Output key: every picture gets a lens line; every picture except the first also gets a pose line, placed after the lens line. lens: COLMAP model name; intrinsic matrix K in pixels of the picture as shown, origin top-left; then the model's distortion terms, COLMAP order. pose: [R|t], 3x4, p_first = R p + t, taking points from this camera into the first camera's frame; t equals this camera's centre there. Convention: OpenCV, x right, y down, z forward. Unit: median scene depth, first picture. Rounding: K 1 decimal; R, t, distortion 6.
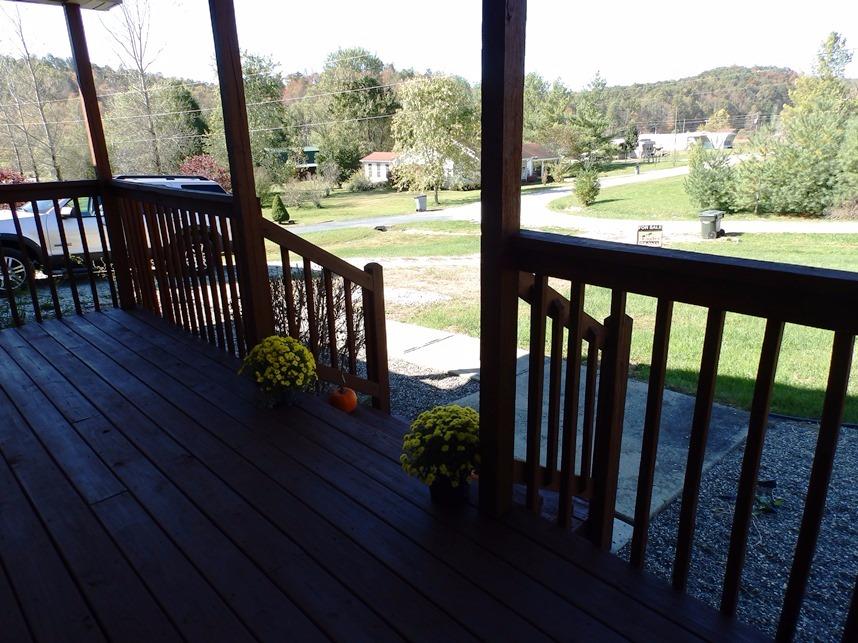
lens RADIAL K [[590.3, 0, 423.9], [0, 590.3, 324.1], [0, 0, 1]] dist [0.019892, -0.004019]
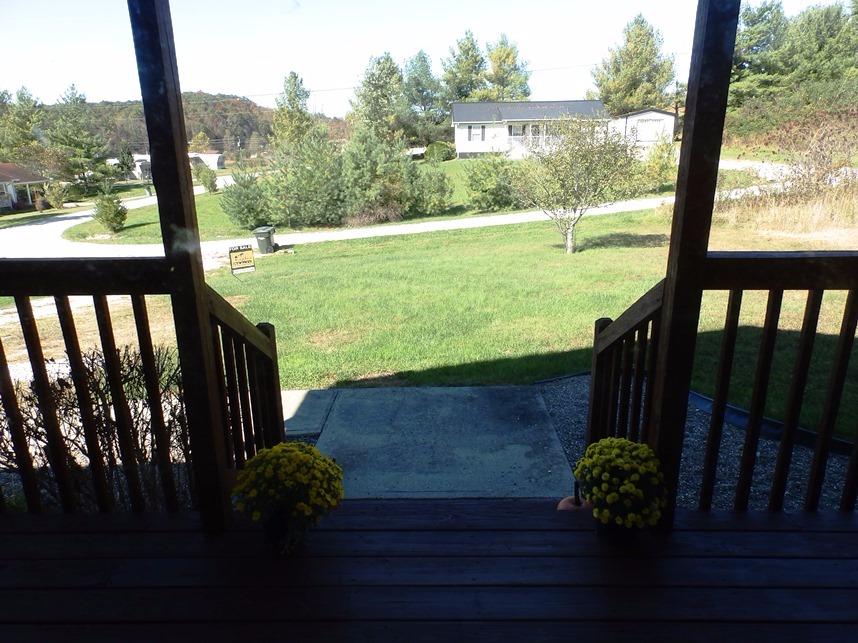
lens RADIAL K [[590.3, 0, 428.7], [0, 590.3, 323.9], [0, 0, 1]] dist [0.019892, -0.004019]
pose [[0.696634, -0.192542, 0.691106, -0.047092], [0.214662, 0.975122, 0.055290, -0.009887], [-0.684559, 0.109838, 0.720635, 0.028756]]
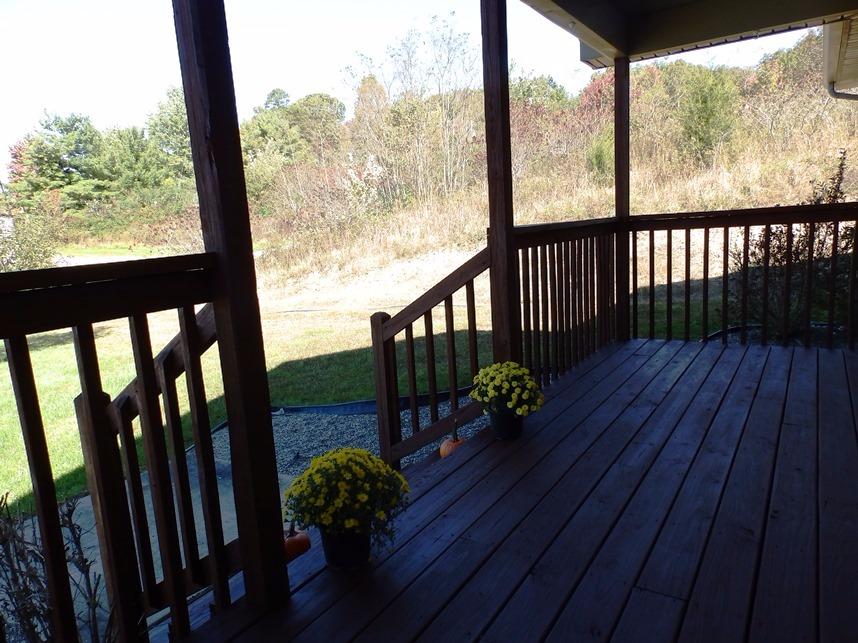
lens RADIAL K [[590.3, 0, 431.9], [0, 590.3, 321.0], [0, 0, 1]] dist [0.019892, -0.004019]
pose [[-0.227425, -0.123189, 0.965972, -0.422715], [0.358920, 0.911524, 0.200748, -0.109761], [-0.905237, 0.392362, -0.163088, 0.777735]]
